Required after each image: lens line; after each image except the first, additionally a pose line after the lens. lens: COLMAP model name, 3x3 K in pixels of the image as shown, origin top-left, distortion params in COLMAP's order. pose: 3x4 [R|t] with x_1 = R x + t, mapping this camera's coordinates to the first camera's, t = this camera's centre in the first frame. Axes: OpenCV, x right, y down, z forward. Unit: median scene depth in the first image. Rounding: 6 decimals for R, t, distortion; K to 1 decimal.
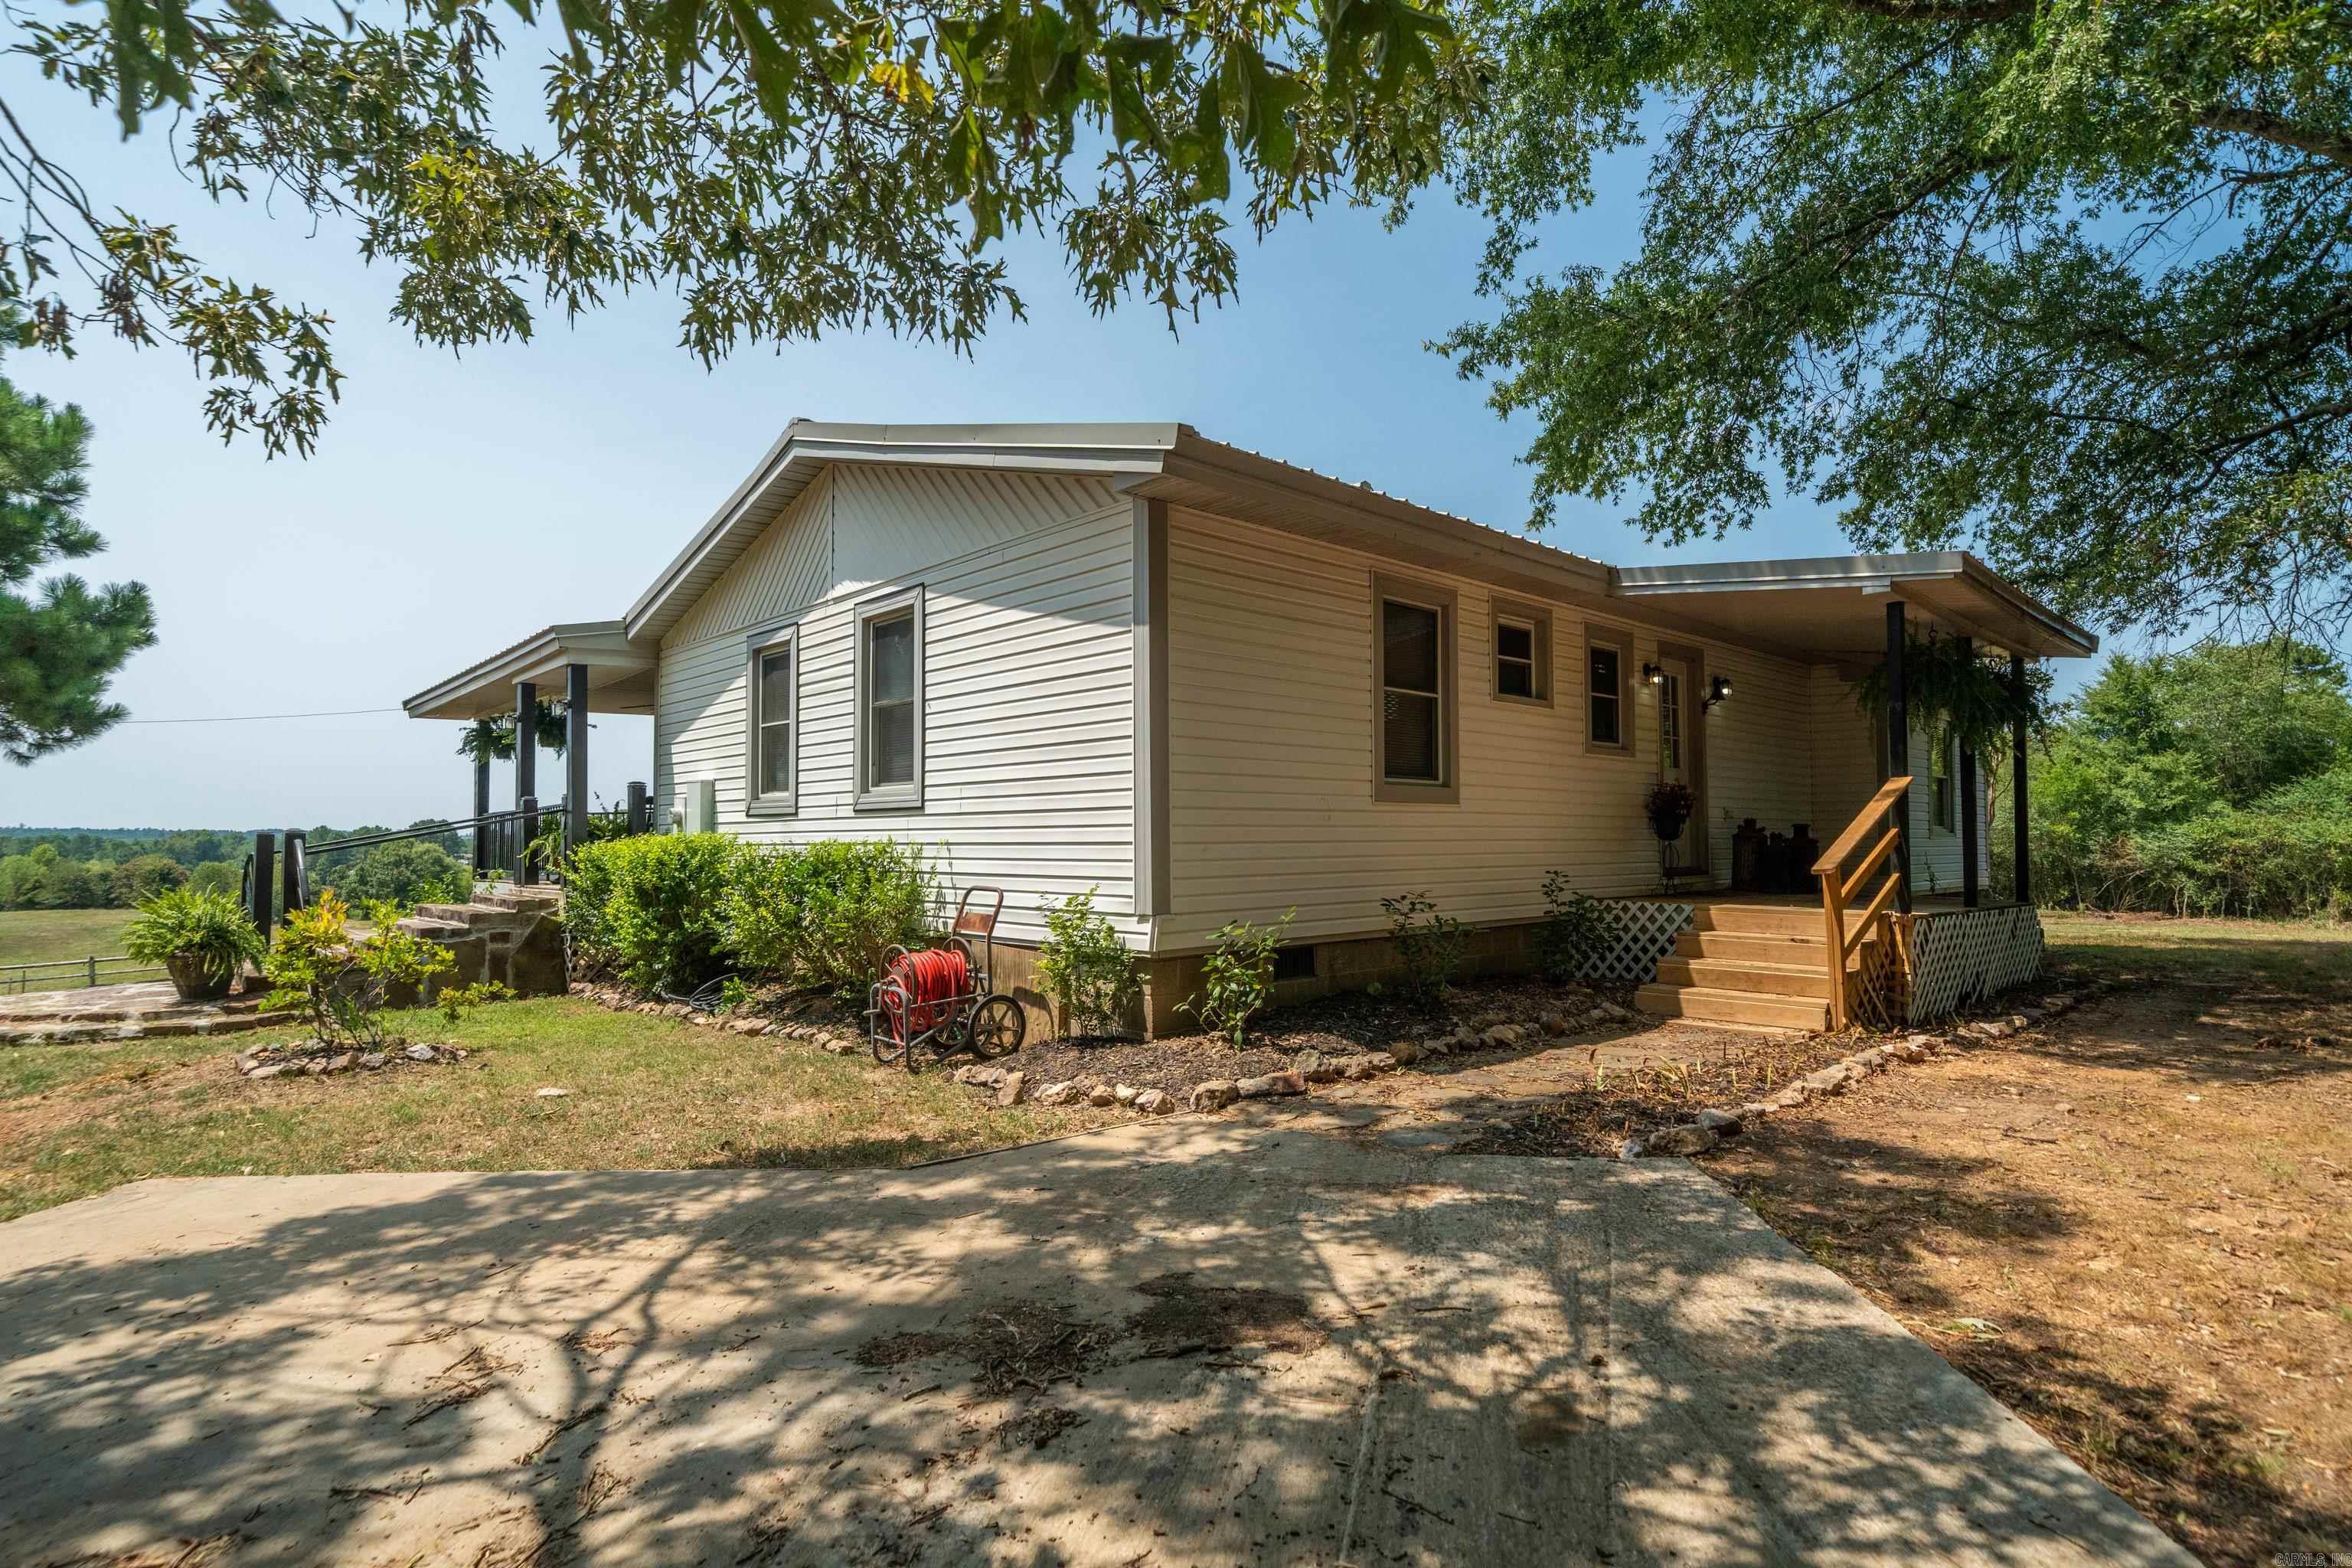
lens RADIAL K [[1155.0, 0, 1198.1], [0, 1155.0, 821.0], [0, 0, 1]] dist [-0.002423, 0.000828]
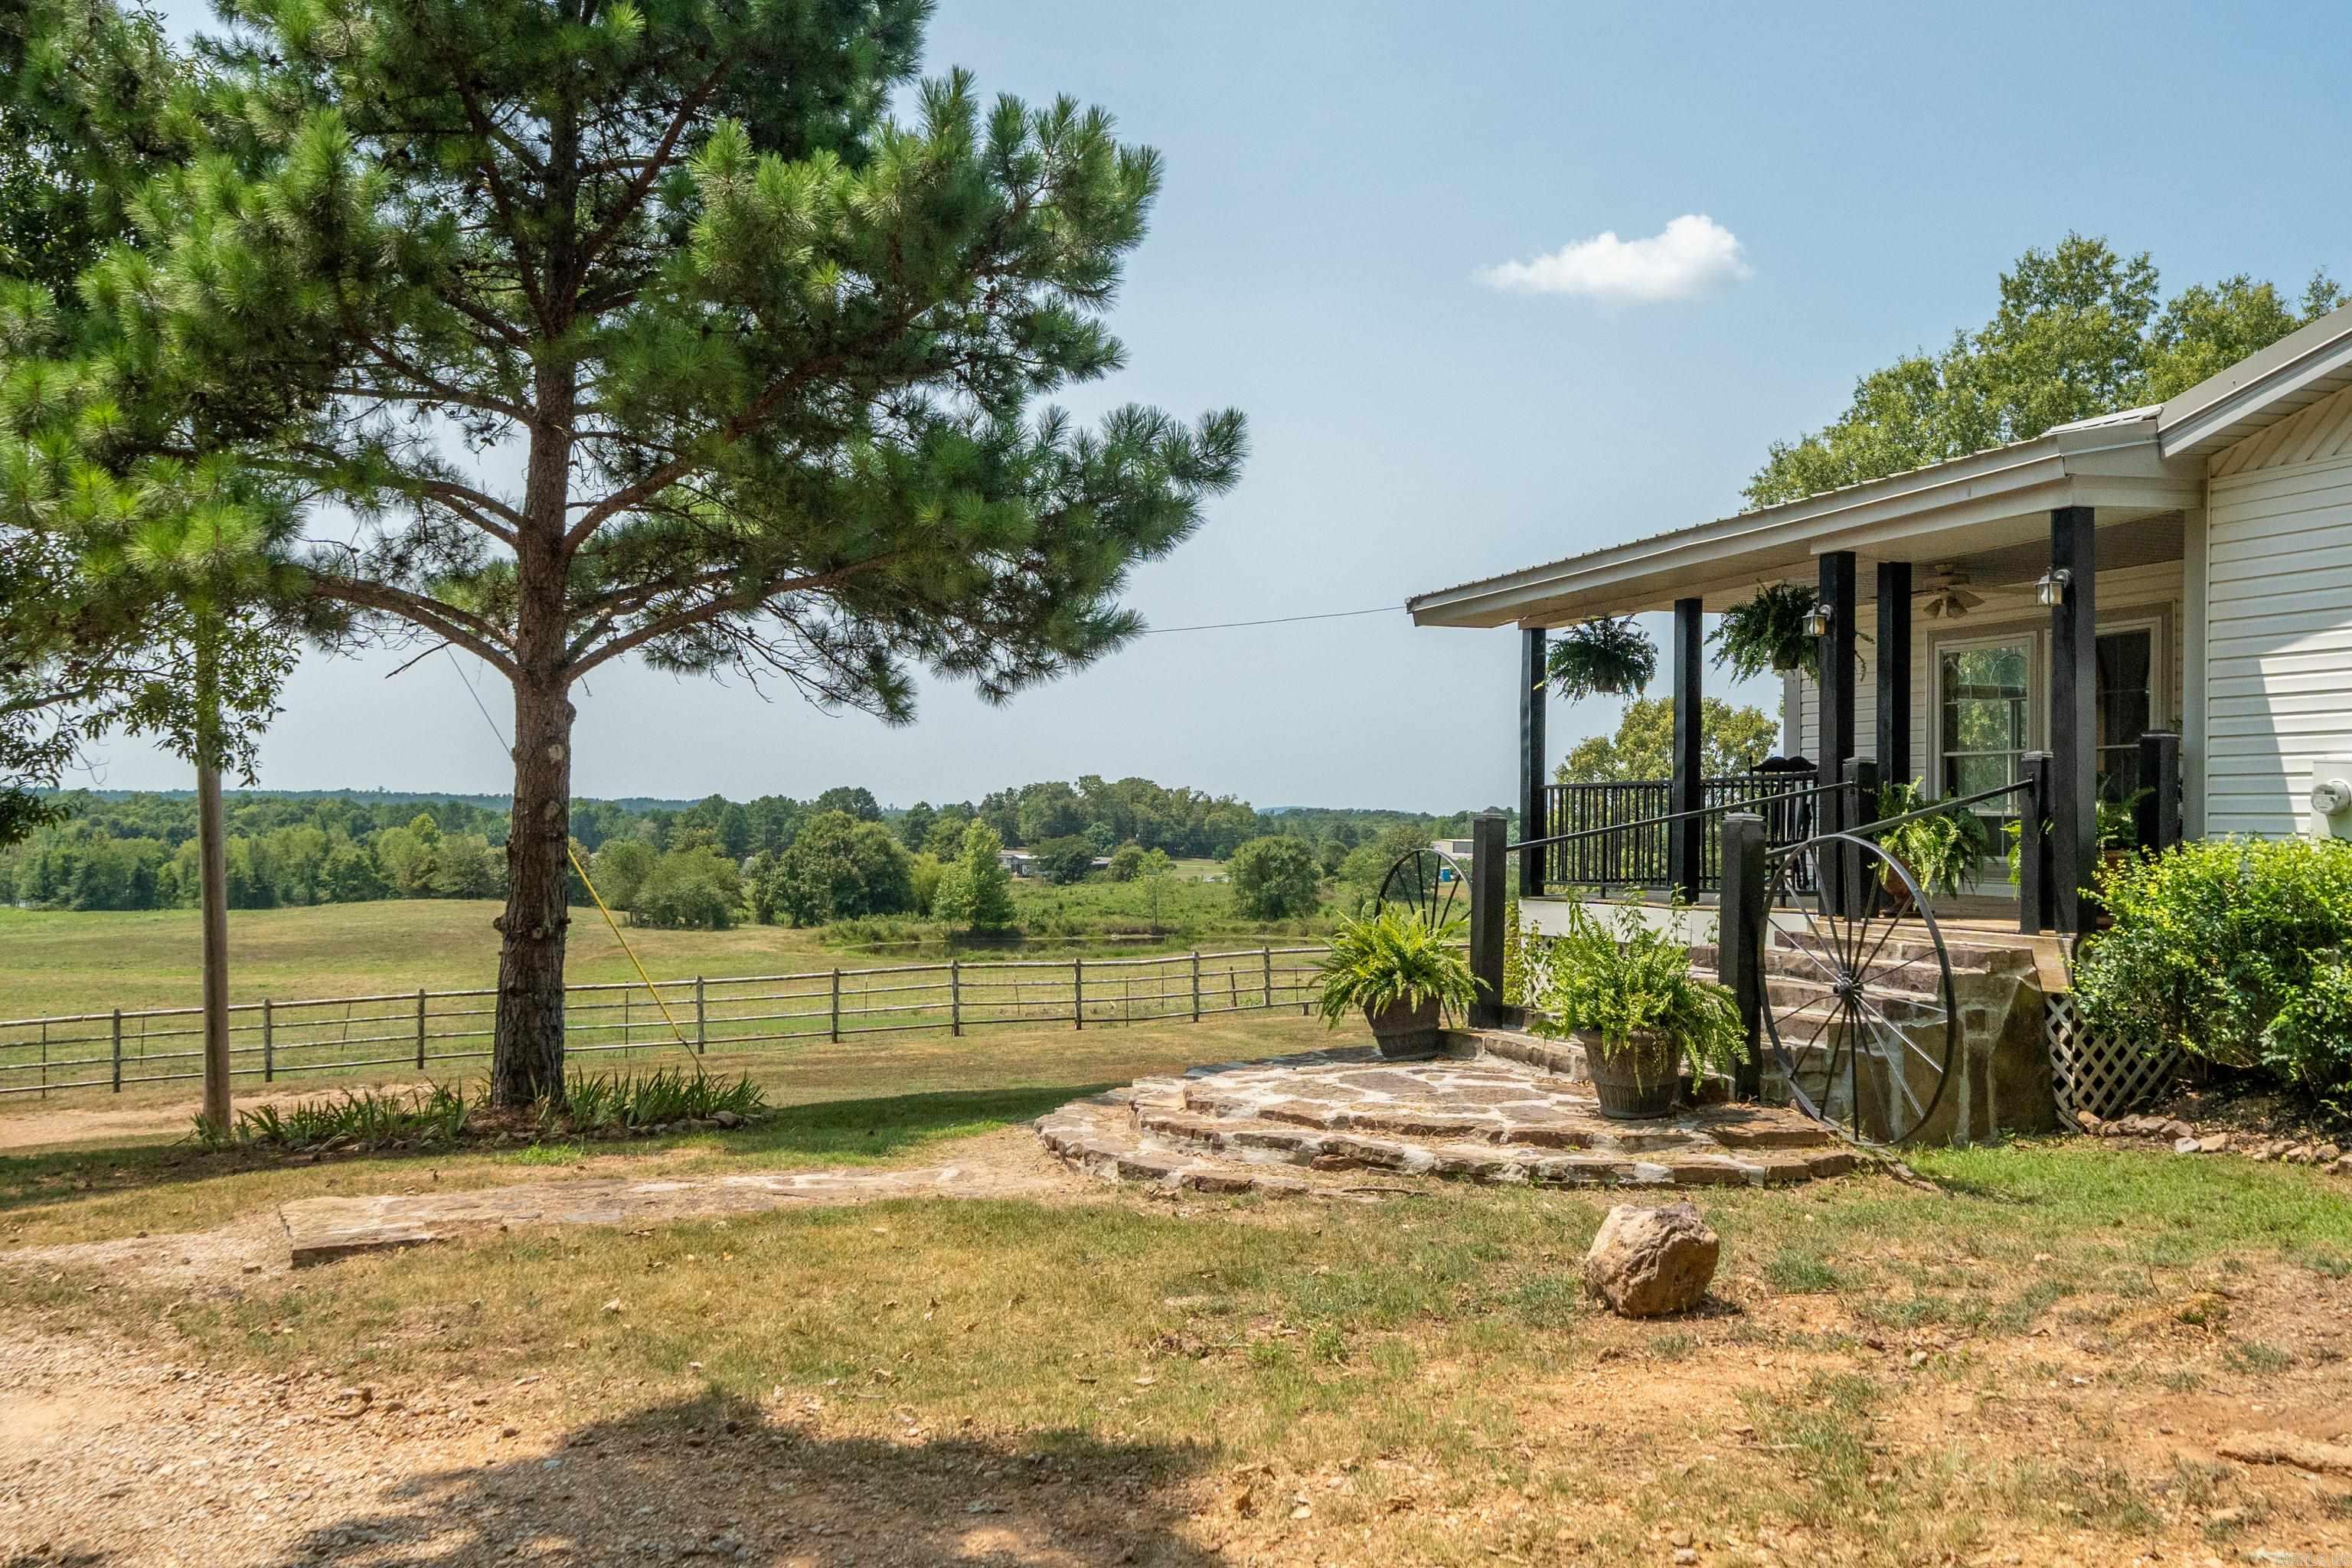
lens RADIAL K [[1868.1, 0, 1179.7], [0, 1868.1, 793.9], [0, 0, 1]] dist [-0.007853, -0.003007]
pose [[0.932866, 0.012255, -0.360016, -0.677283], [-0.013306, 0.999911, -0.000442, 0.001468], [0.359979, 0.005203, 0.932946, 0.060689]]
